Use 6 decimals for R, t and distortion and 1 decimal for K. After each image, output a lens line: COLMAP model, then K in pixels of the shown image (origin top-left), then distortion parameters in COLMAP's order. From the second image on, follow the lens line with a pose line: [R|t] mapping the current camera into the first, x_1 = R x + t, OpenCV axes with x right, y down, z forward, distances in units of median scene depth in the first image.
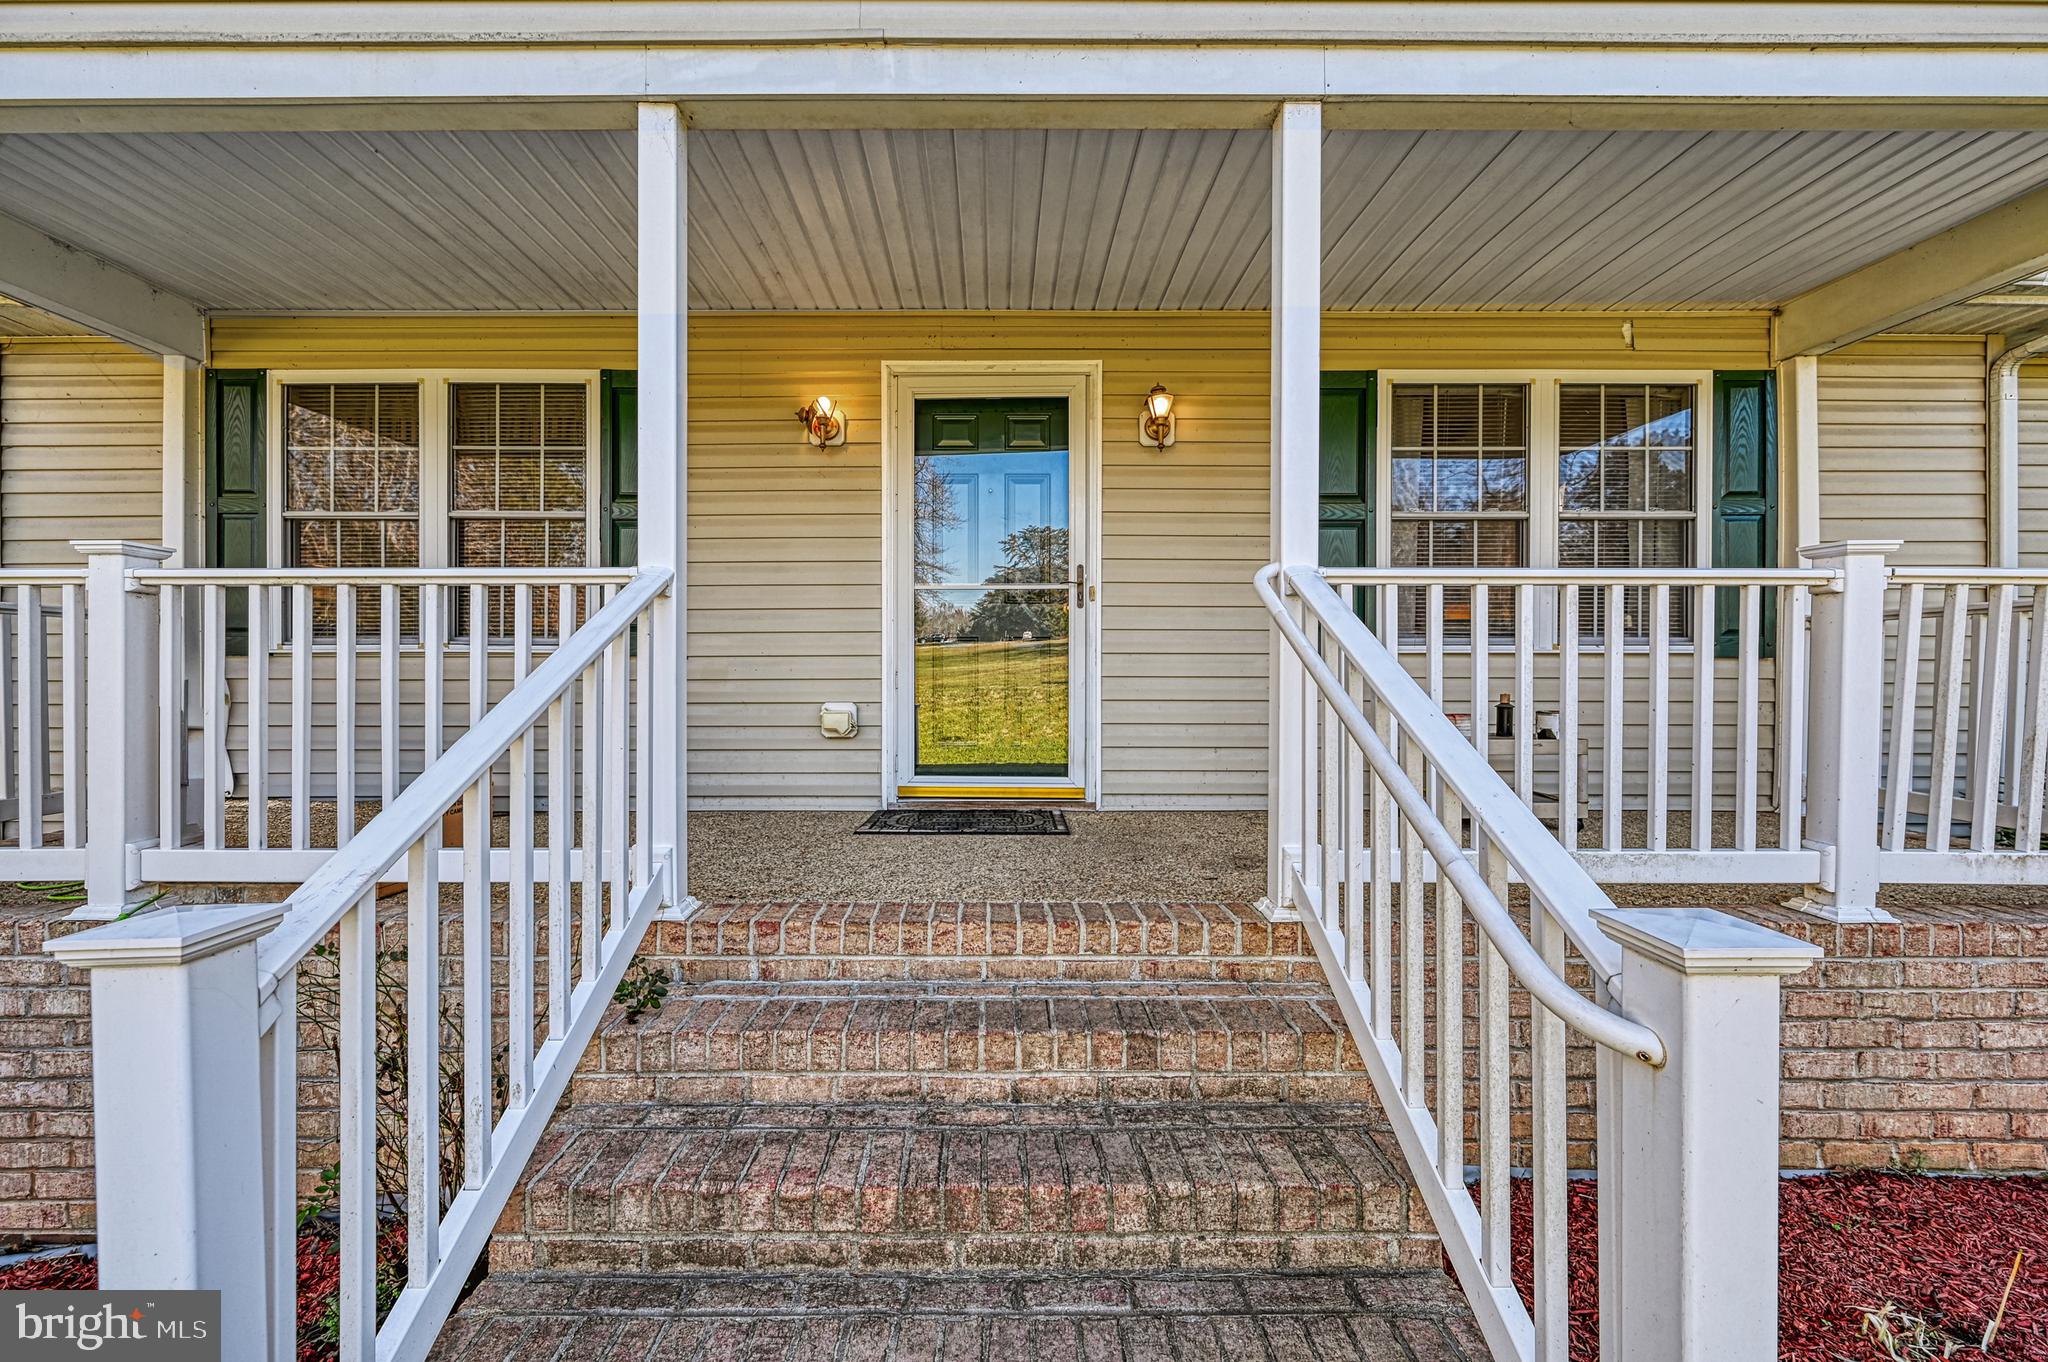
lens RADIAL K [[833.6, 0, 1024.0], [0, 833.6, 681.0], [0, 0, 1]] dist [0.000863, 0.000099]
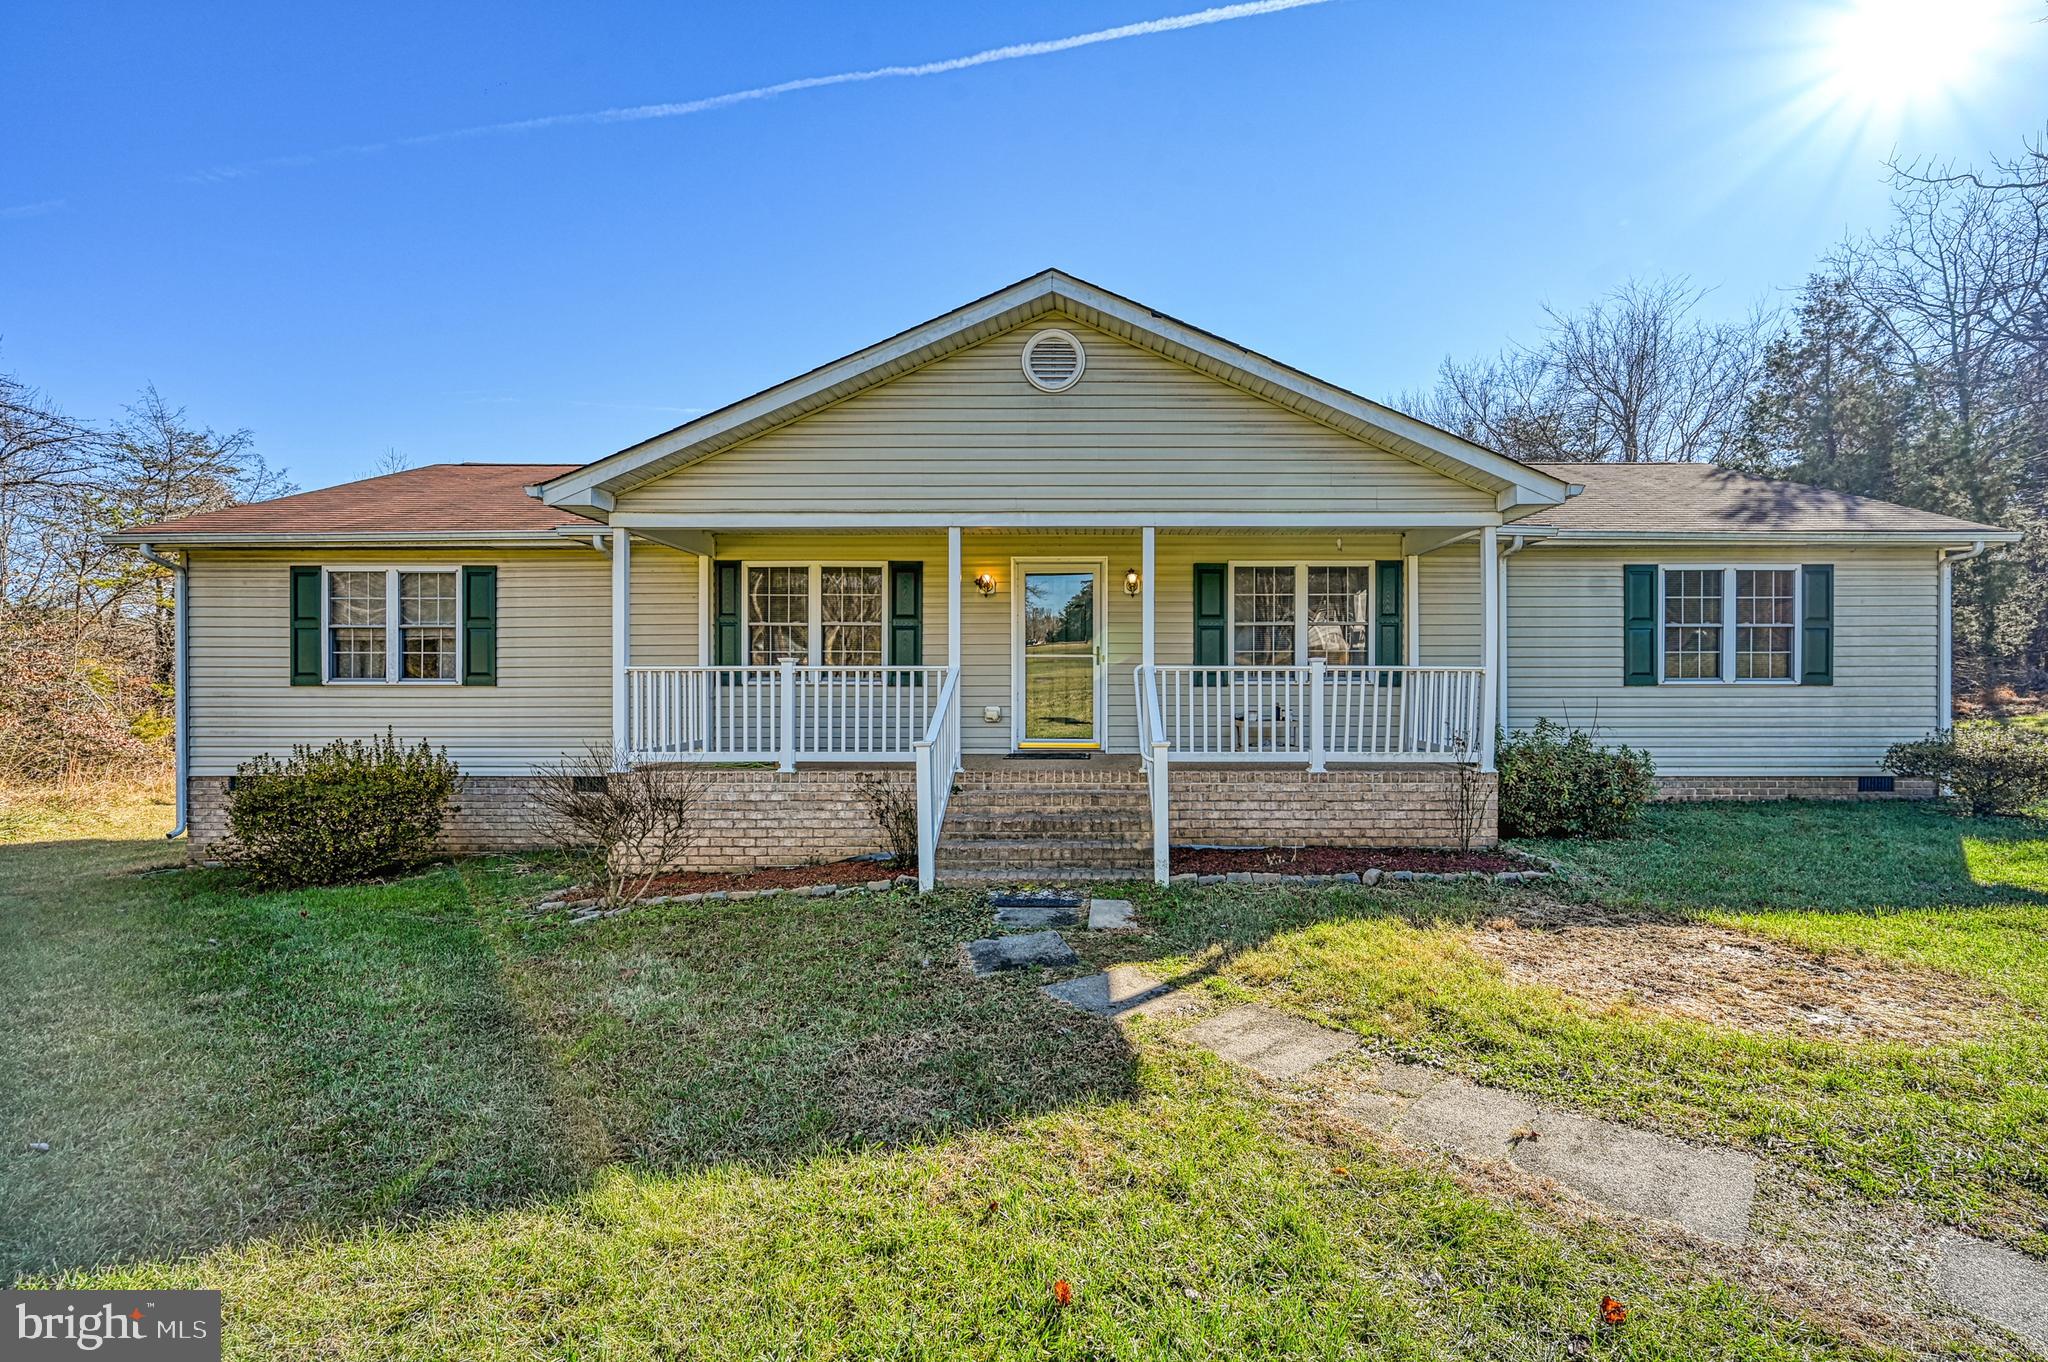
lens RADIAL K [[863.2, 0, 1024.0], [0, 863.2, 681.0], [0, 0, 1]] dist [0.000118, -0.000032]
pose [[0.994481, -0.004895, -0.104805, 0.117725], [0.004542, 0.999983, -0.003599, -0.038307], [0.104821, 0.003103, 0.994486, -1.444338]]
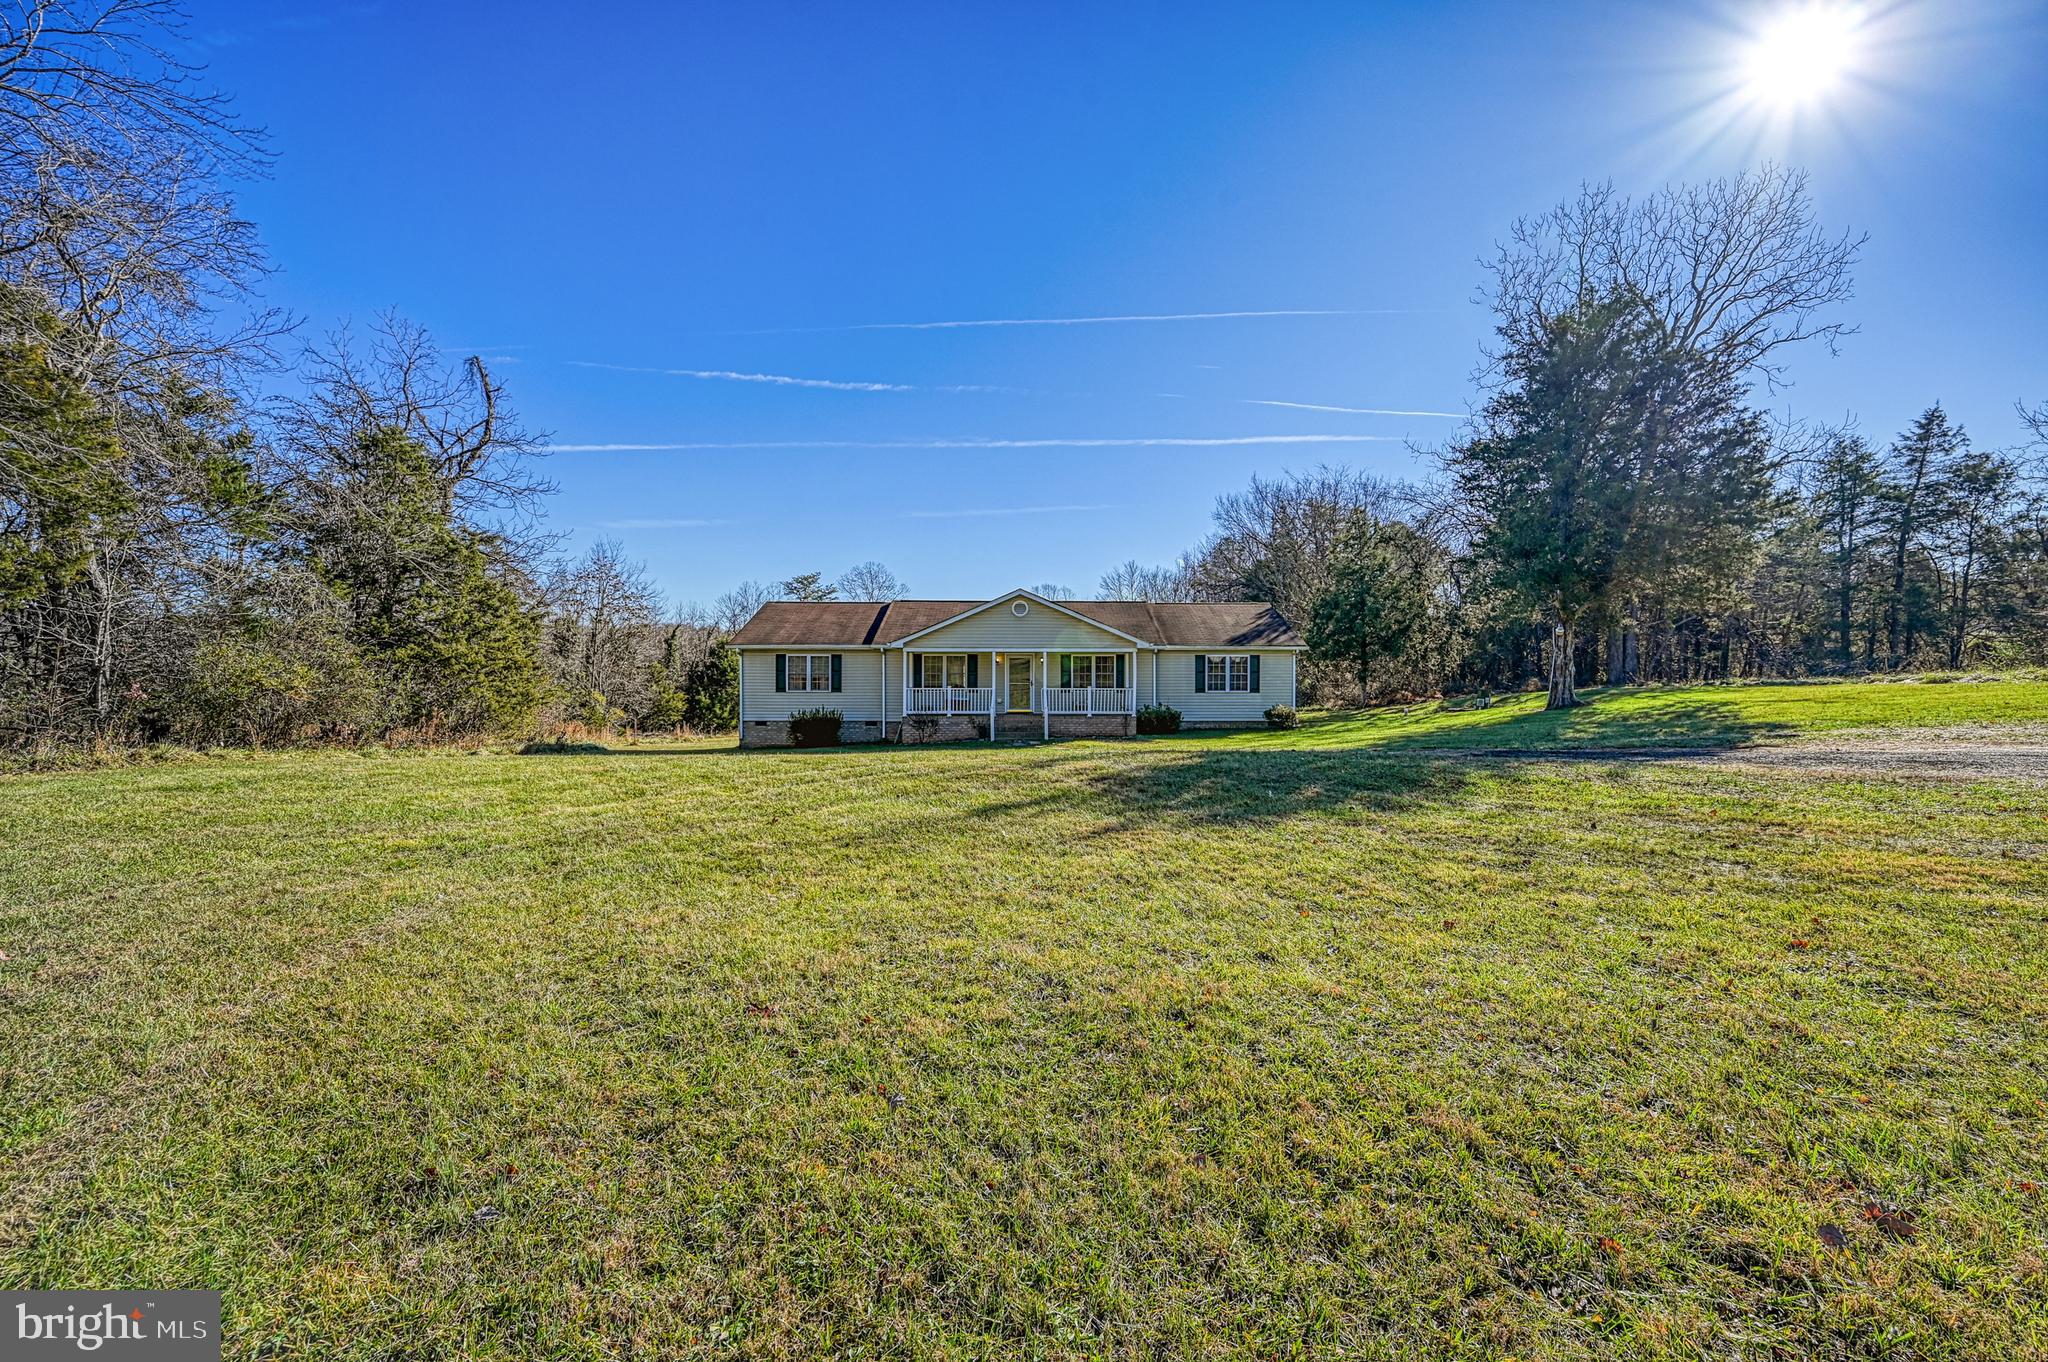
lens RADIAL K [[863.2, 0, 1024.0], [0, 863.2, 681.0], [0, 0, 1]] dist [0.000118, -0.000032]
pose [[0.998722, -0.002451, -0.050480, 0.394261], [0.002778, 0.999976, 0.006424, -0.192554], [0.050463, -0.006556, 0.998704, -7.026462]]
